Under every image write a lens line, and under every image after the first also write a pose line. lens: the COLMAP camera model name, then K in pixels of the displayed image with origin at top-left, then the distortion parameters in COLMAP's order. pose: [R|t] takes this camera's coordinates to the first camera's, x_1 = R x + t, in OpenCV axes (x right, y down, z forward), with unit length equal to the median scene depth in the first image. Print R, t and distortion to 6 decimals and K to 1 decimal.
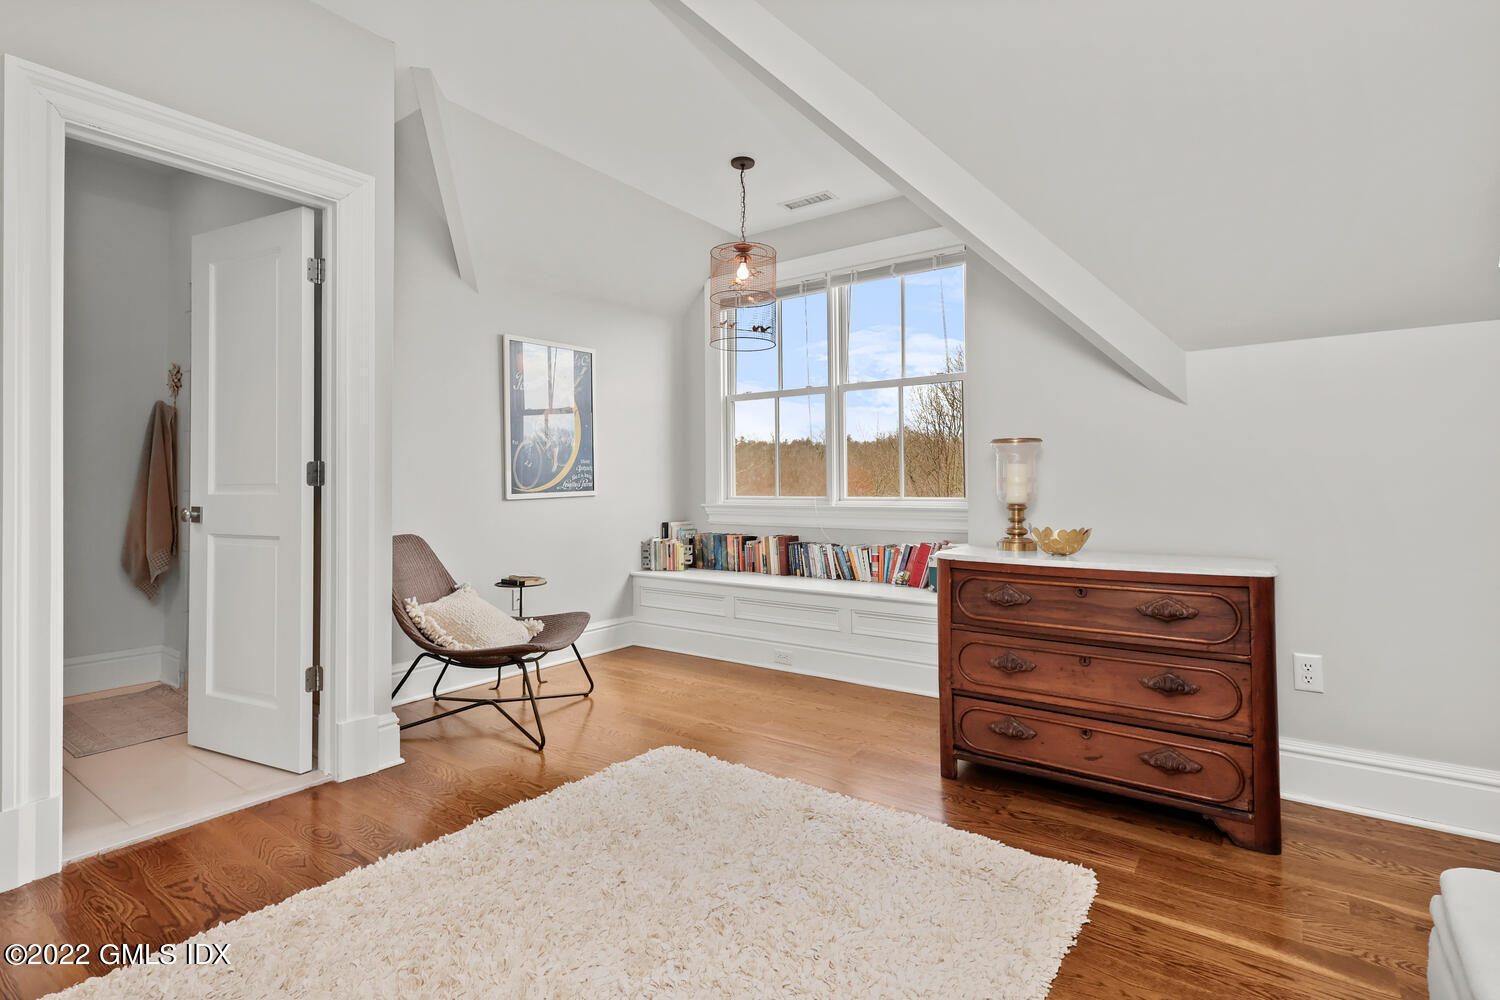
lens RADIAL K [[708.3, 0, 750.4], [0, 708.3, 480.7], [0, 0, 1]] dist [-0.000003, -0.000012]
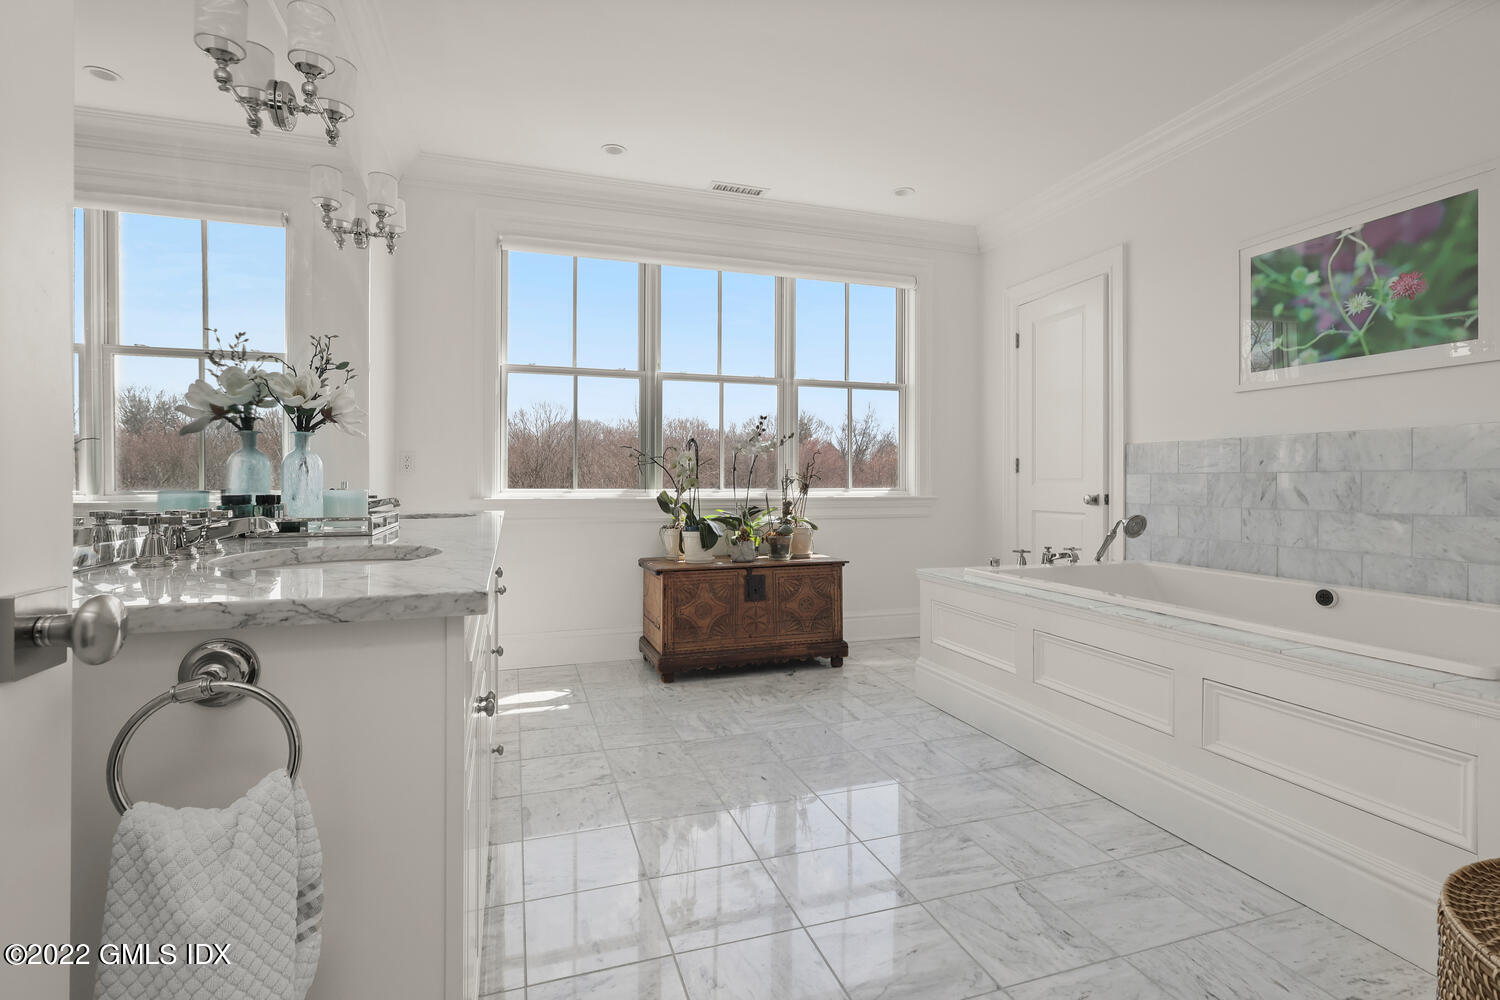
lens RADIAL K [[708.3, 0, 750.4], [0, 708.3, 480.7], [0, 0, 1]] dist [-0.000003, -0.000012]
pose [[0.581585, 0.008139, 0.813445, -0.696560], [-0.011178, 0.999936, -0.002013, 0.013319], [-0.813409, -0.007921, 0.581639, 0.425017]]
